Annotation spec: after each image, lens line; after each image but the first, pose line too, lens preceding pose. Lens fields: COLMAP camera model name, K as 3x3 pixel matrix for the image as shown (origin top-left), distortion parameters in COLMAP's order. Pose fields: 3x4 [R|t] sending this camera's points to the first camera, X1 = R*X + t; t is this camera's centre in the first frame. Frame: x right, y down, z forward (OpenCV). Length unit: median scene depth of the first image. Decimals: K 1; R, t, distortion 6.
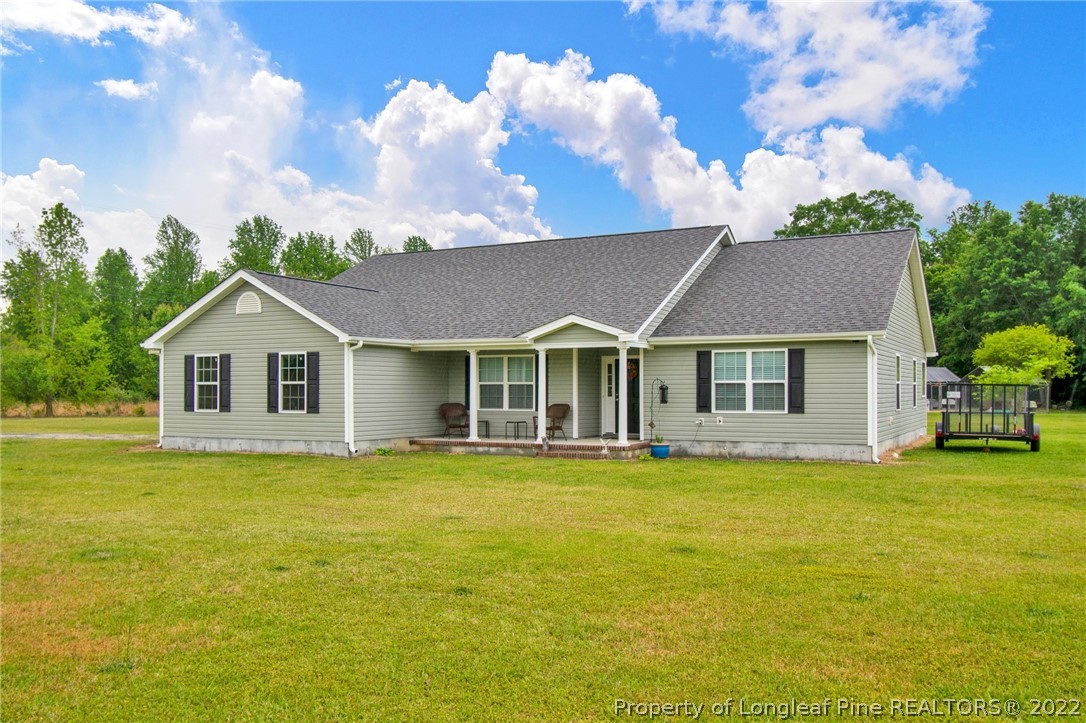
lens RADIAL K [[925.1, 0, 543.0], [0, 925.1, 361.5], [0, 0, 1]] dist [0.002029, 0.003938]
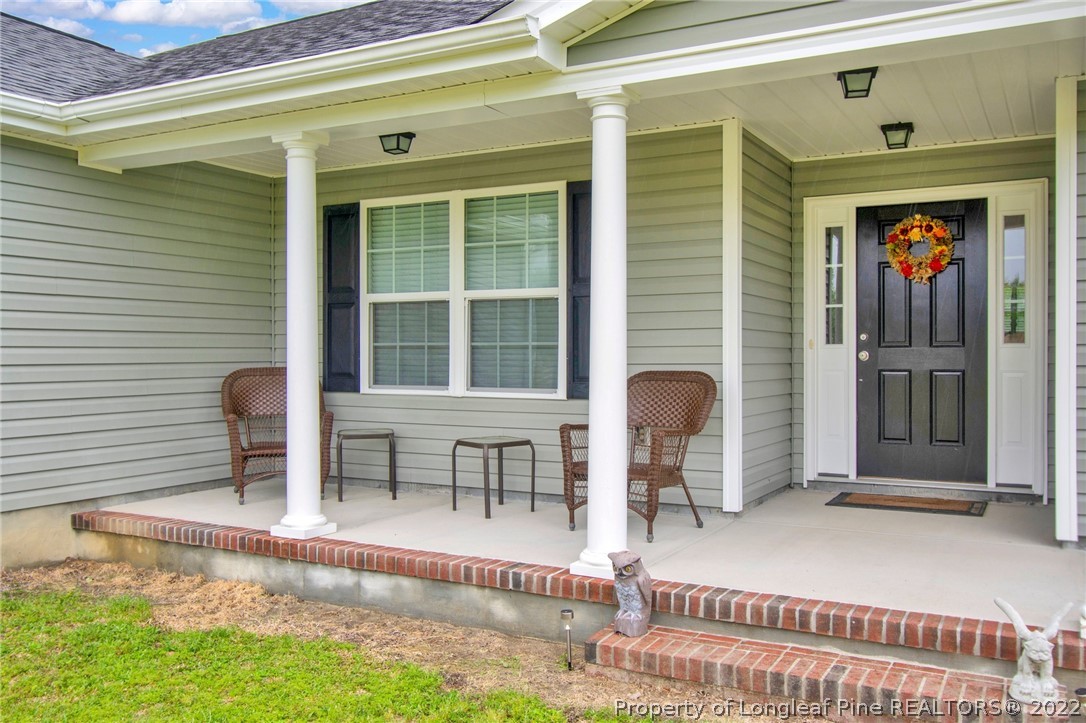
lens RADIAL K [[932.1, 0, 543.0], [0, 932.1, 361.5], [0, 0, 1]] dist [-0.007457, -0.000017]
pose [[0.999880, -0.005736, -0.014403, -0.012503], [0.006107, 0.999648, 0.025811, 0.038873], [0.014250, -0.025896, 0.999563, 0.783507]]
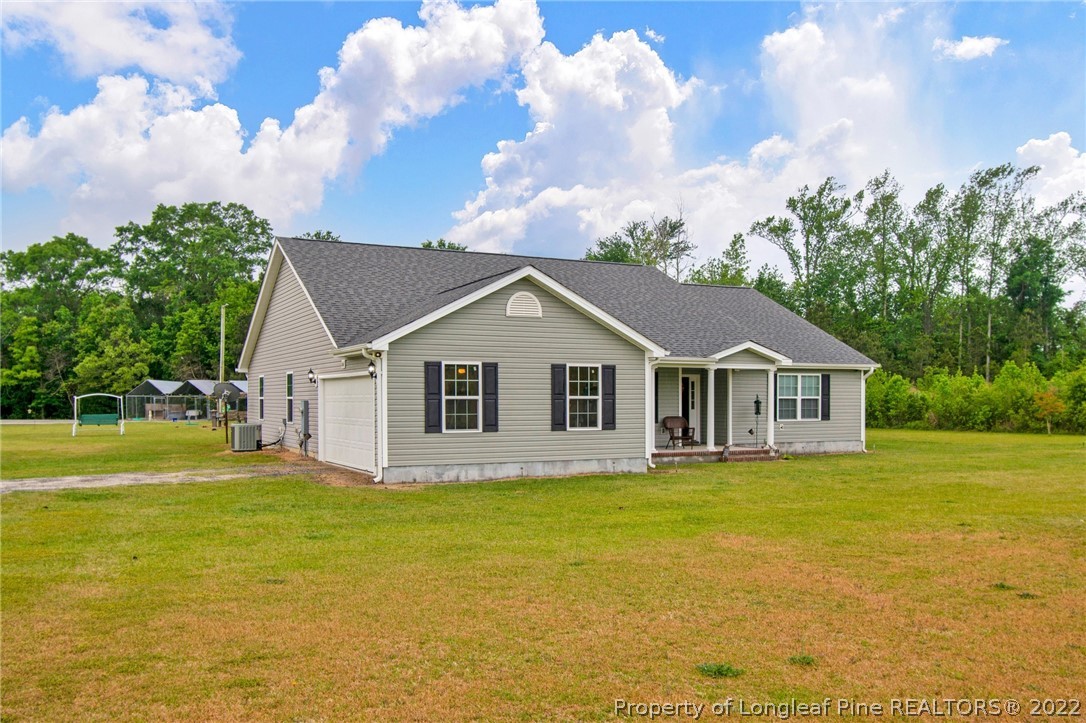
lens RADIAL K [[932.1, 0, 543.0], [0, 932.1, 361.5], [0, 0, 1]] dist [-0.007457, -0.000017]
pose [[0.574073, 0.034835, 0.818063, -1.036954], [-0.019457, 0.999393, -0.028902, 0.014739], [-0.818573, 0.000675, 0.574402, 0.492668]]
